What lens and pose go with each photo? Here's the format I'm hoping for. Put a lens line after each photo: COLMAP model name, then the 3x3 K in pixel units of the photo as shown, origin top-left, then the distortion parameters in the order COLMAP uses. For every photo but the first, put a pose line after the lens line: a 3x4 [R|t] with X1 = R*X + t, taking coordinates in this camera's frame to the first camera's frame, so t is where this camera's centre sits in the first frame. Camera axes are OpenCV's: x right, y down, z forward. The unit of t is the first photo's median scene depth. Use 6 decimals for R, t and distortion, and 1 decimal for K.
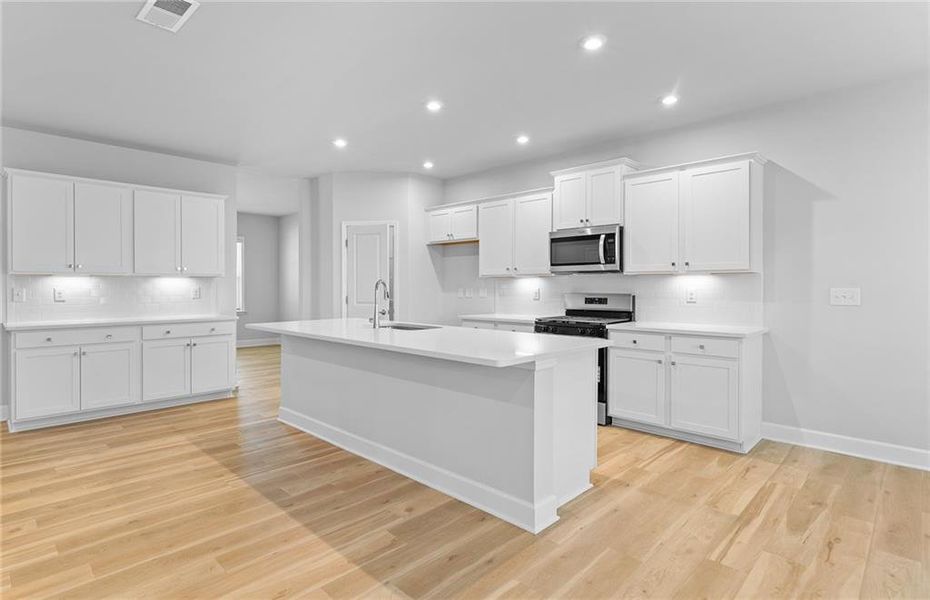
lens RADIAL K [[474.5, 0, 461.7], [0, 474.5, 296.7], [0, 0, 1]] dist [-0.001791, 0.000193]
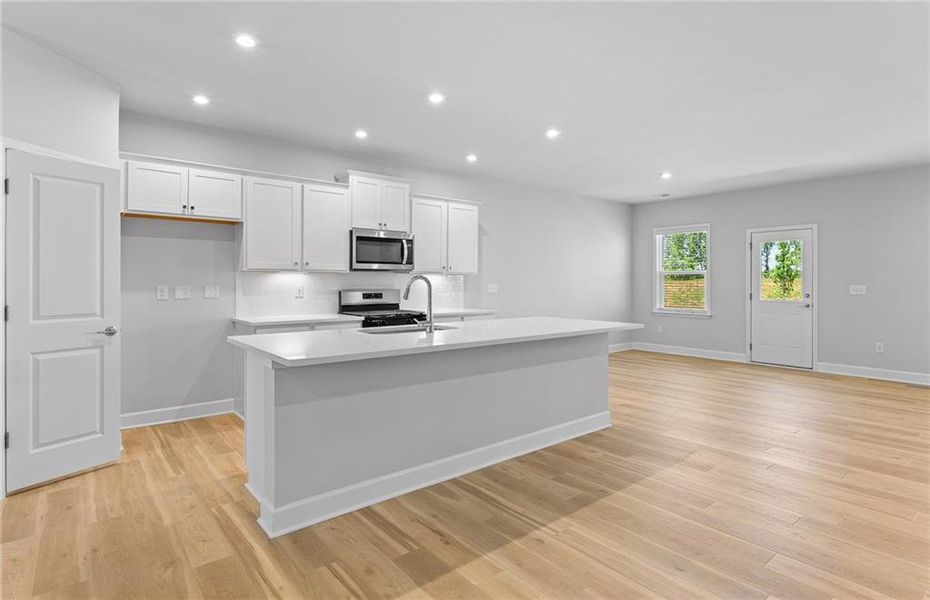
lens RADIAL K [[474.5, 0, 473.0], [0, 474.5, 278.3], [0, 0, 1]] dist [-0.001791, 0.000193]
pose [[0.103412, 0.011759, 0.994569, -0.828387], [0.022931, 0.999636, -0.014204, -0.011995], [-0.994374, 0.024275, 0.103104, 0.672665]]
